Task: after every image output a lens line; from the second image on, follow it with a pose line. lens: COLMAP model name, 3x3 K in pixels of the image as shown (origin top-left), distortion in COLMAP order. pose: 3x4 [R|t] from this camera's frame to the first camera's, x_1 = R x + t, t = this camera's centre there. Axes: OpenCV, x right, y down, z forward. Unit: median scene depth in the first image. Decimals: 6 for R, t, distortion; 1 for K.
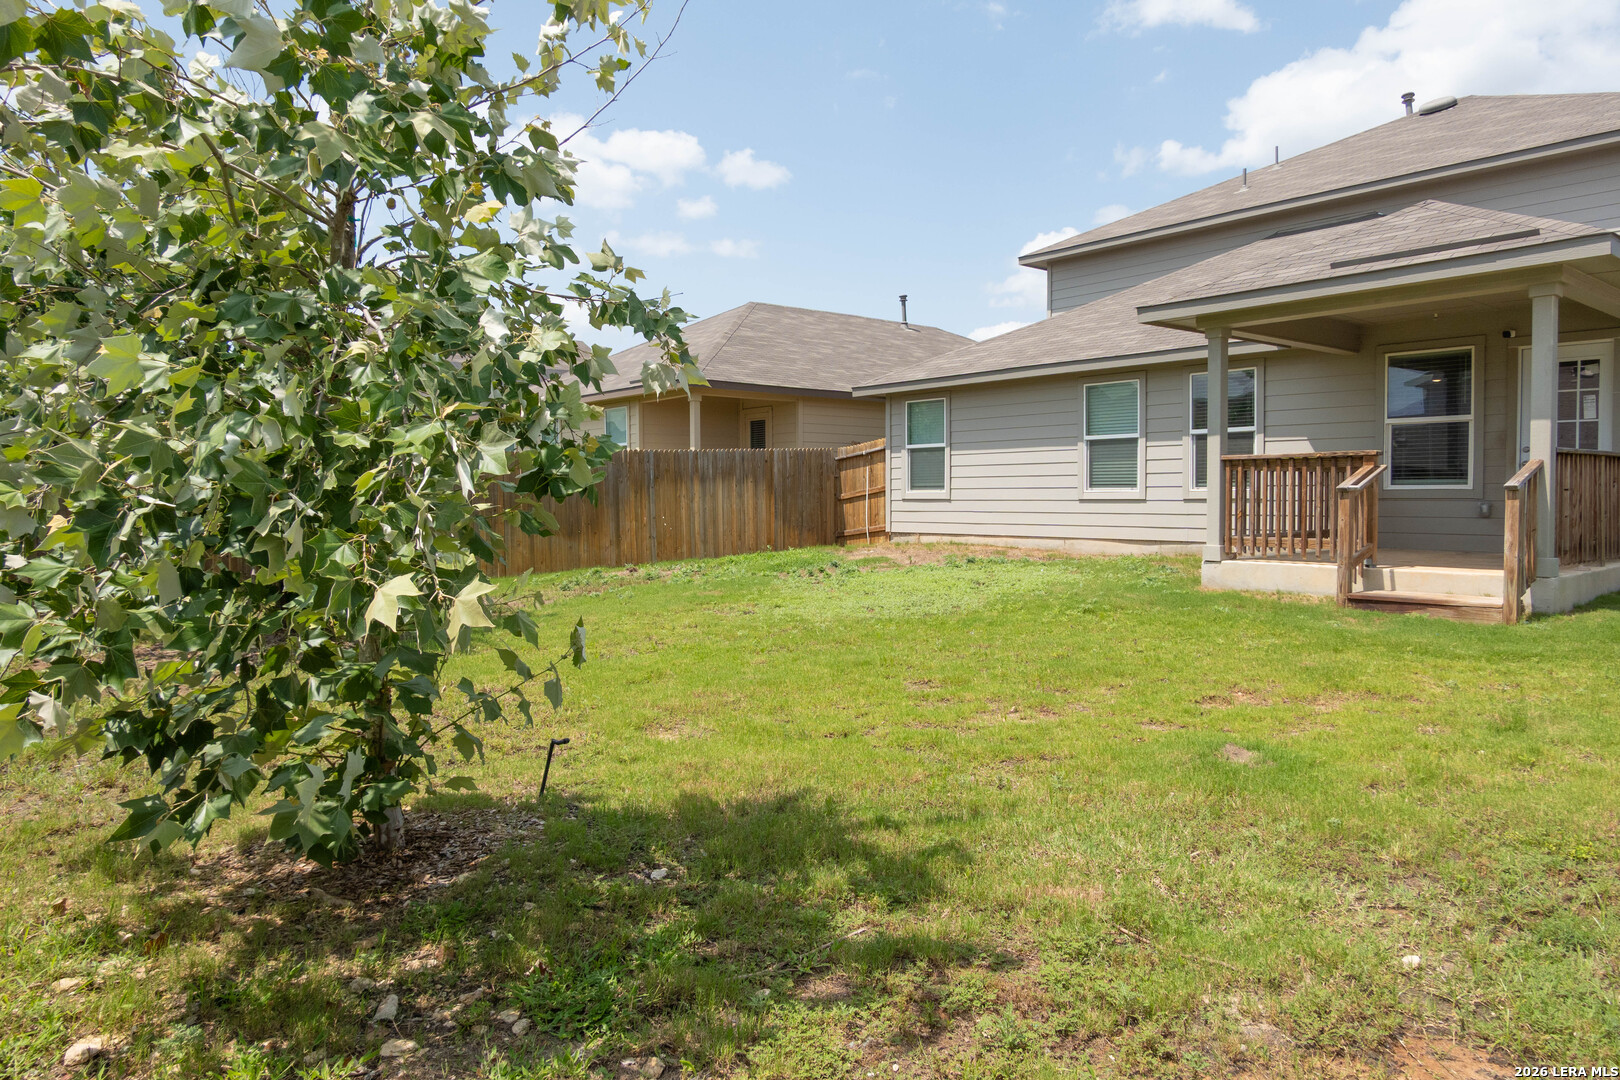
lens RADIAL K [[1116.2, 0, 810.0], [0, 1116.2, 540.0], [0, 0, 1]] dist [0.008120, -0.001518]
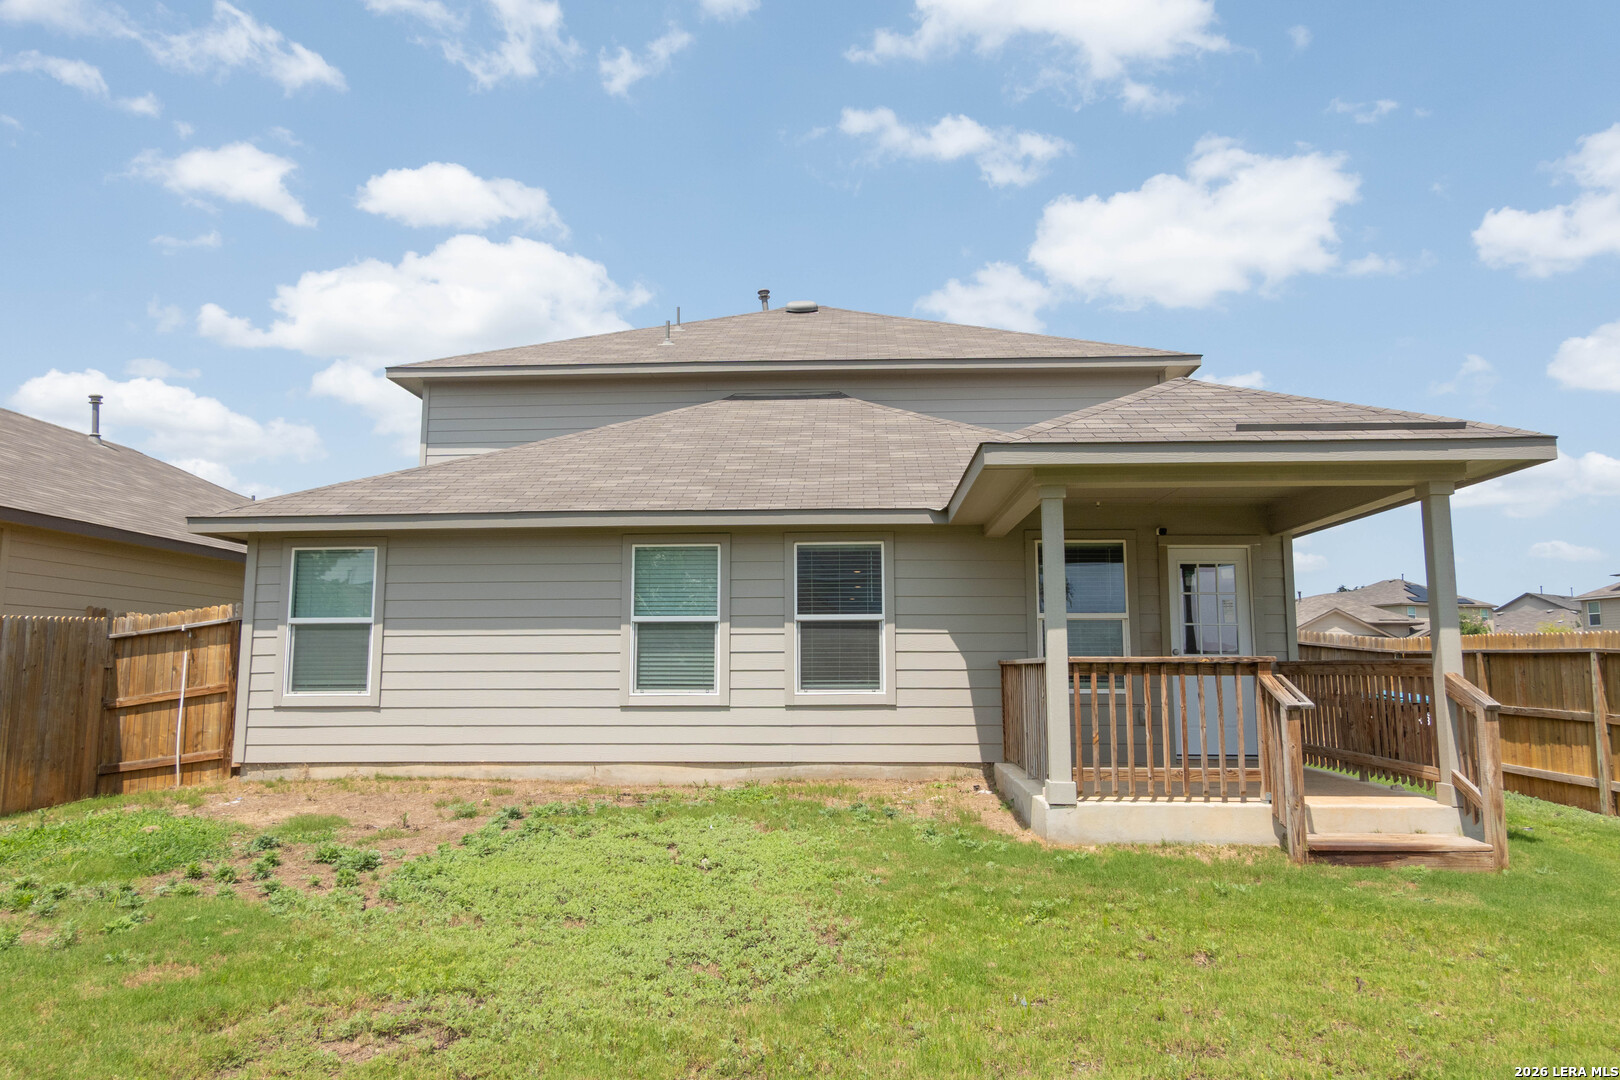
lens RADIAL K [[1116.2, 0, 810.0], [0, 1116.2, 540.0], [0, 0, 1]] dist [0.008120, -0.001518]
pose [[0.679239, 0.091815, 0.728152, -0.170349], [0.029673, 0.987897, -0.152247, -0.025160], [-0.733317, 0.125018, 0.668293, 0.372234]]
